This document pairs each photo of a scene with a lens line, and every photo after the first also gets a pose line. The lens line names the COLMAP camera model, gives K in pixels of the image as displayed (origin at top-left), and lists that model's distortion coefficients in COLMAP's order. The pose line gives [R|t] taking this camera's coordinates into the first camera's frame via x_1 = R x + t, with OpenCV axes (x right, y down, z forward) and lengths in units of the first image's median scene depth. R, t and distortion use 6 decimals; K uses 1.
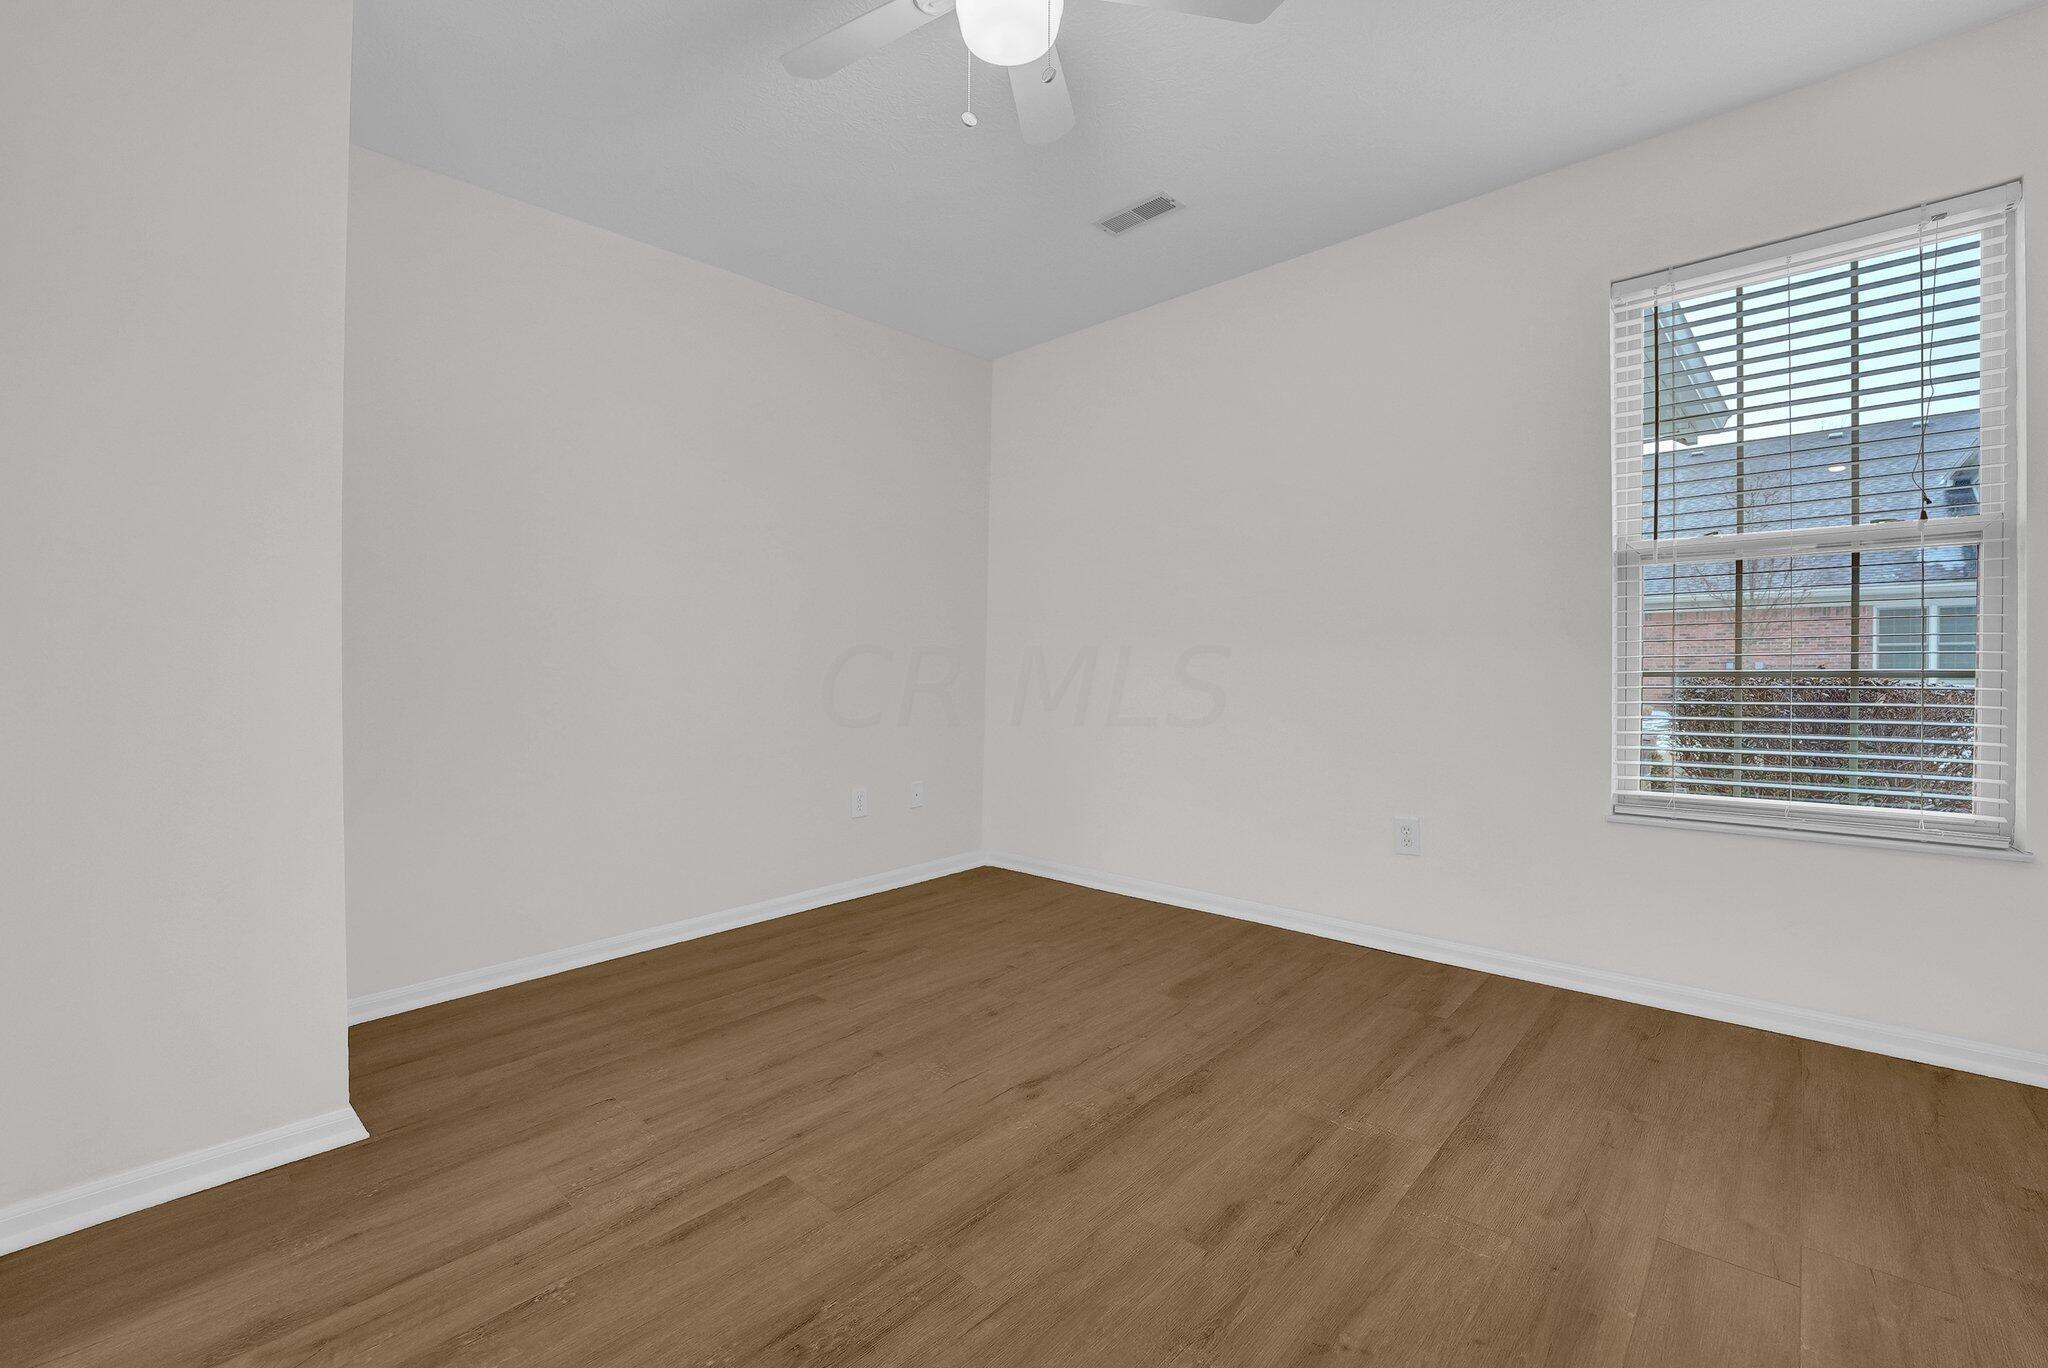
lens RADIAL K [[887.7, 0, 1023.3], [0, 887.7, 676.0], [0, 0, 1]] dist [-0.026246, 0.001089]
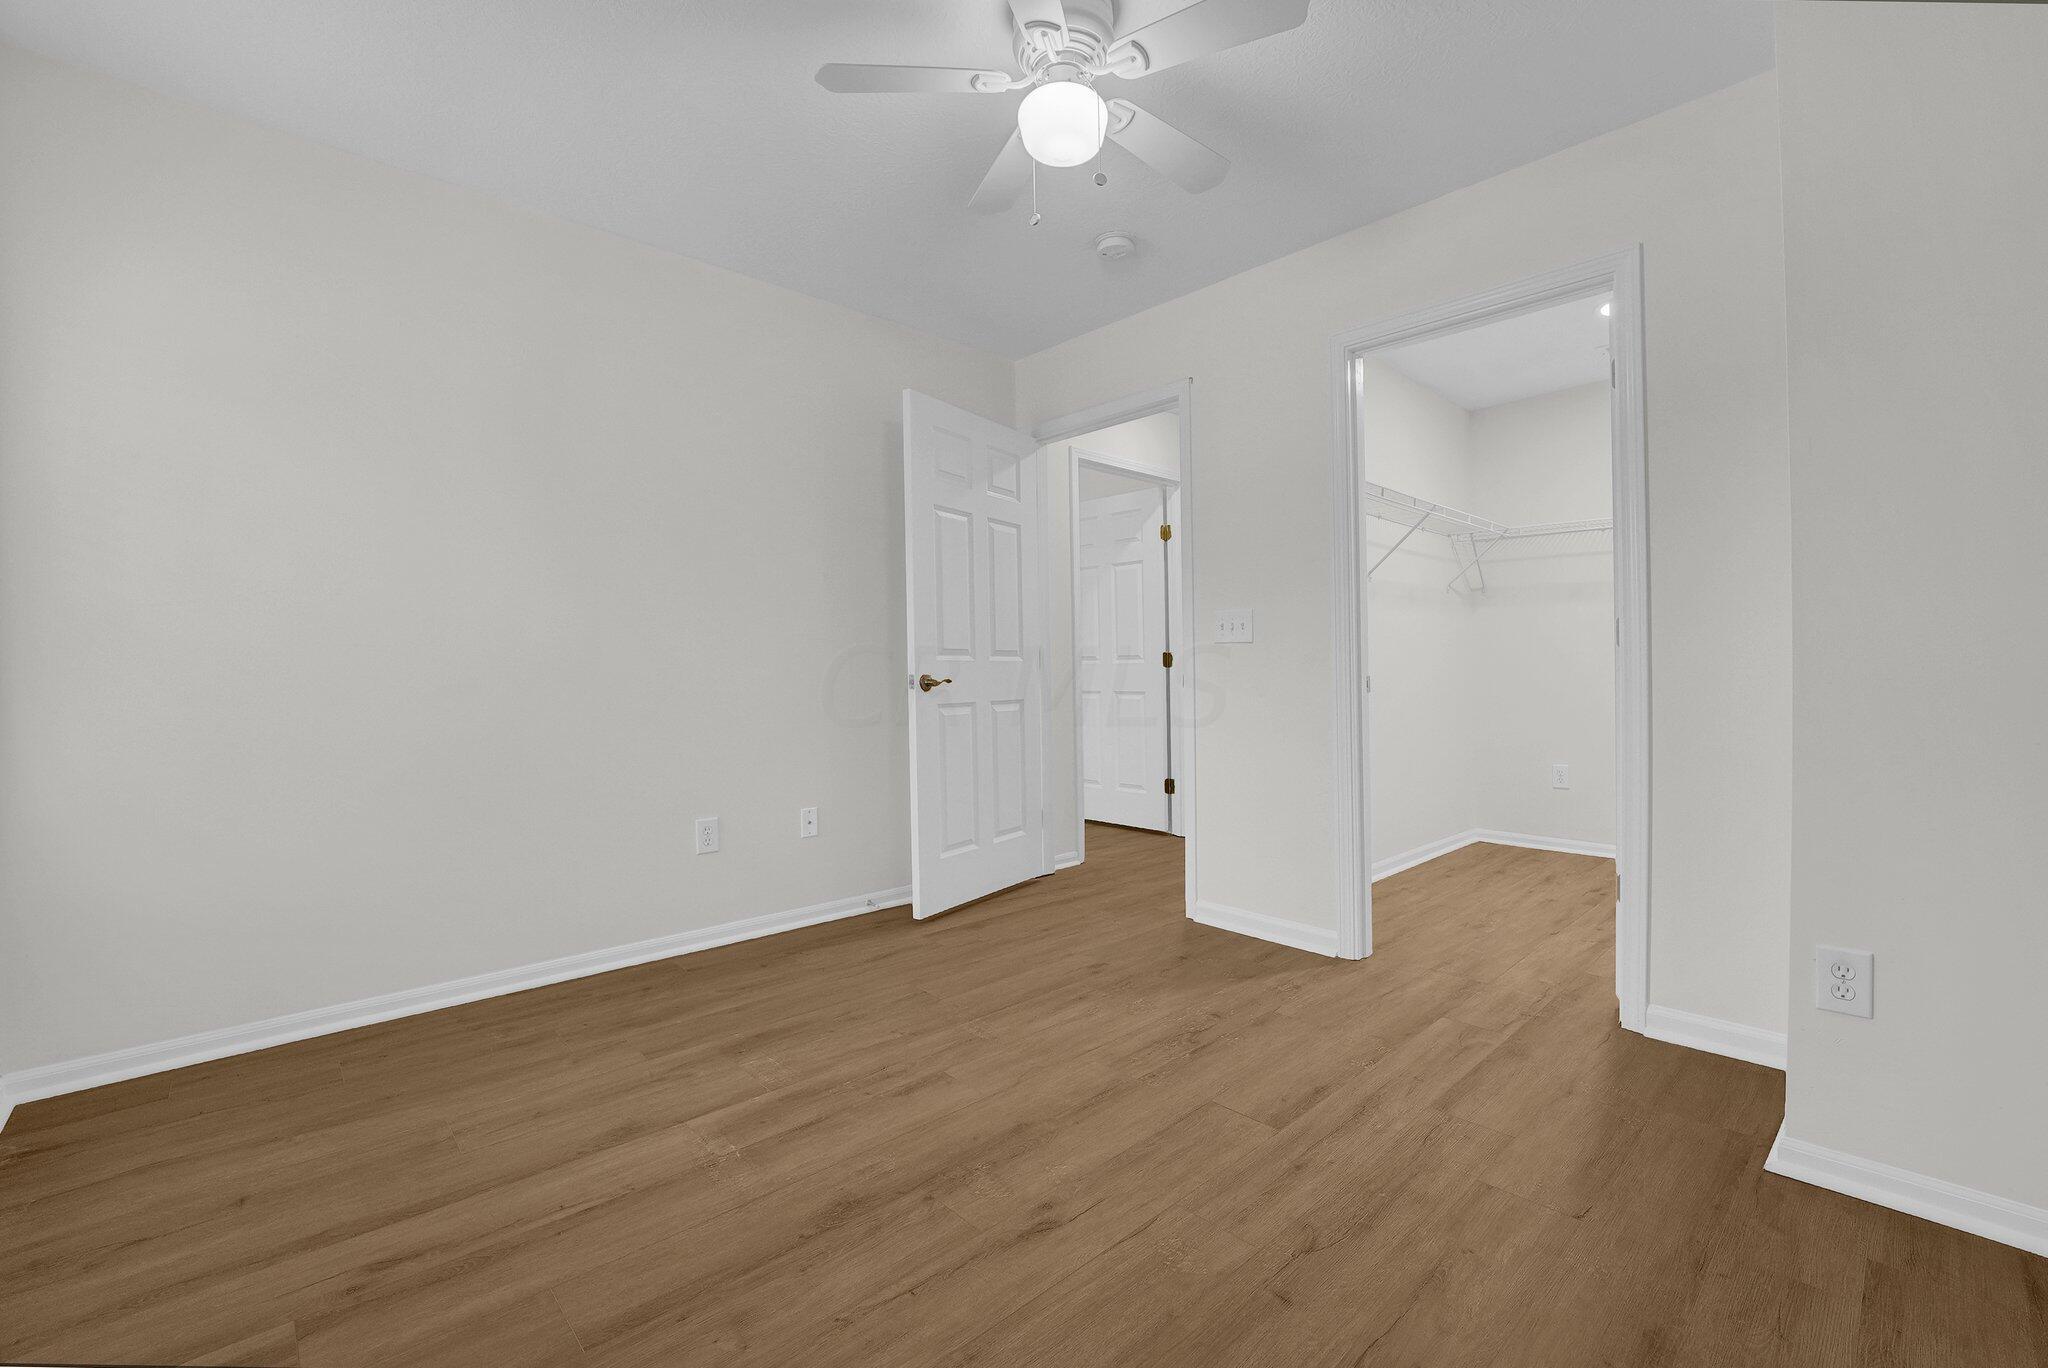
lens RADIAL K [[887.7, 0, 1026.4], [0, 887.7, 676.7], [0, 0, 1]] dist [-0.026246, 0.001089]
pose [[-0.996458, 0.017980, 0.082150, -0.052255], [0.019975, 0.999524, 0.023525, -0.034419], [-0.081688, 0.025082, -0.996342, 1.989298]]
